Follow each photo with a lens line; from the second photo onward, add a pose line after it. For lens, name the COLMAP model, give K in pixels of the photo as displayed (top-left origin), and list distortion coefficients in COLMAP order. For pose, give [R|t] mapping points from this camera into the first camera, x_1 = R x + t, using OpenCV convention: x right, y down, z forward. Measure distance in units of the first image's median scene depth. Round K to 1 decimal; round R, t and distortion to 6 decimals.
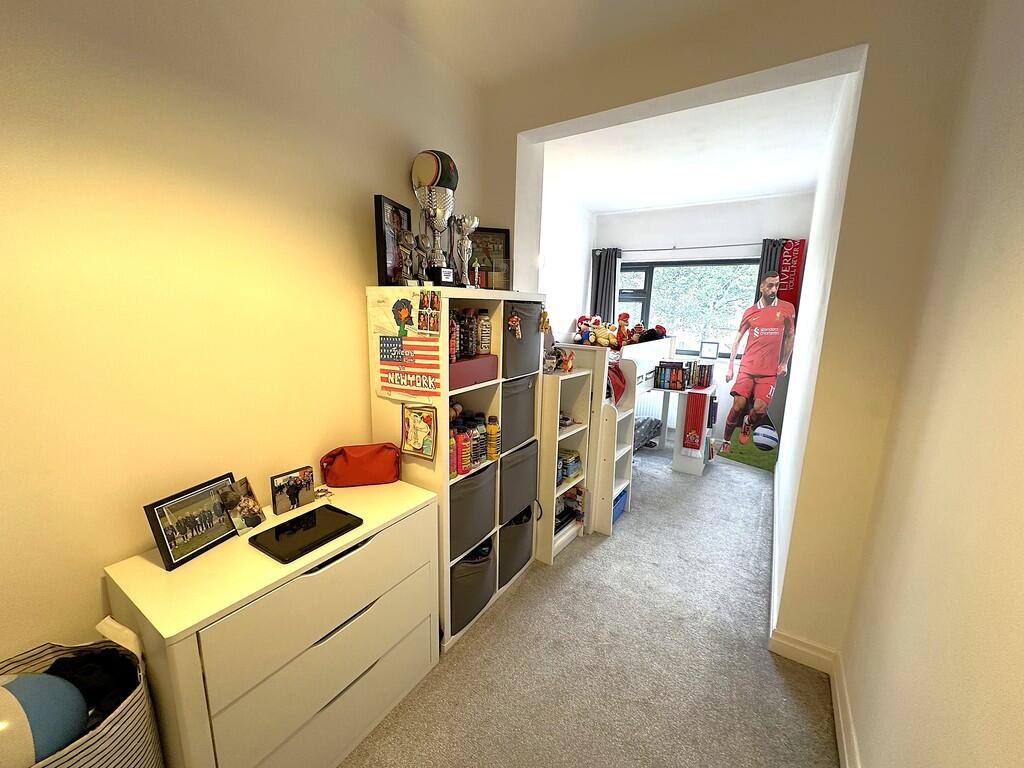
lens RADIAL K [[410.2, 0, 512.0], [0, 410.2, 384.0], [0, 0, 1]] dist [-0.001111, -0.000097]
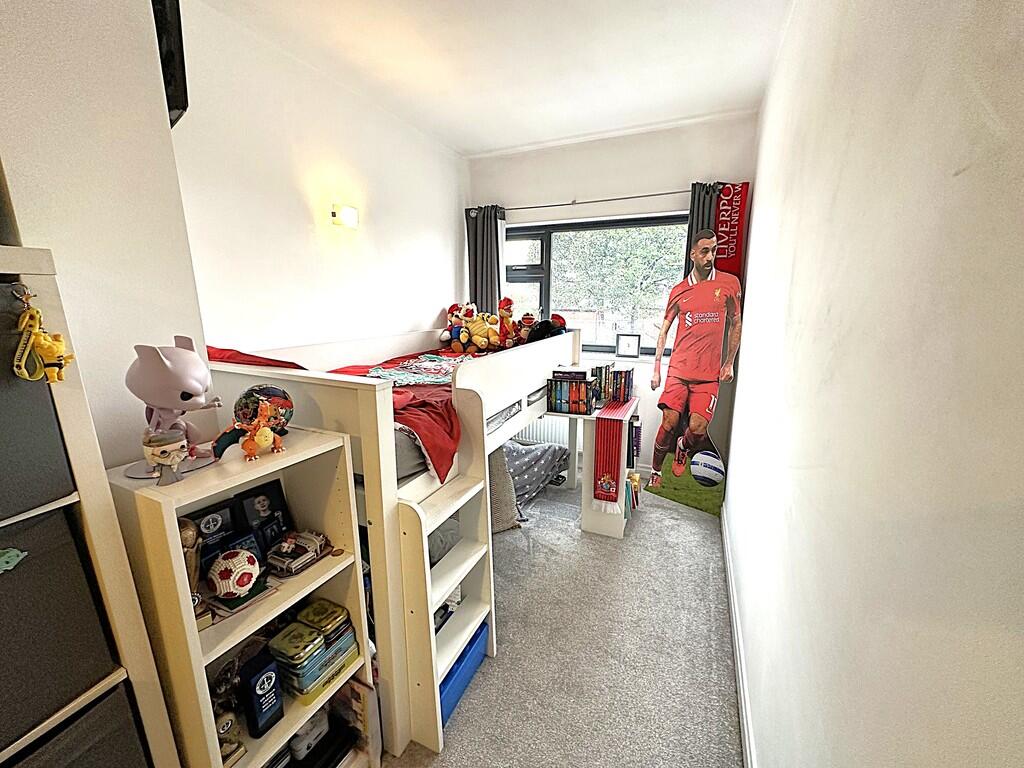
lens RADIAL K [[410.2, 0, 512.0], [0, 410.2, 384.0], [0, 0, 1]] dist [-0.001111, -0.000097]
pose [[0.988365, -0.063440, 0.138237, 0.192424], [0.058980, 0.997605, 0.036130, -0.058479], [-0.140198, -0.027557, 0.989740, 0.343050]]
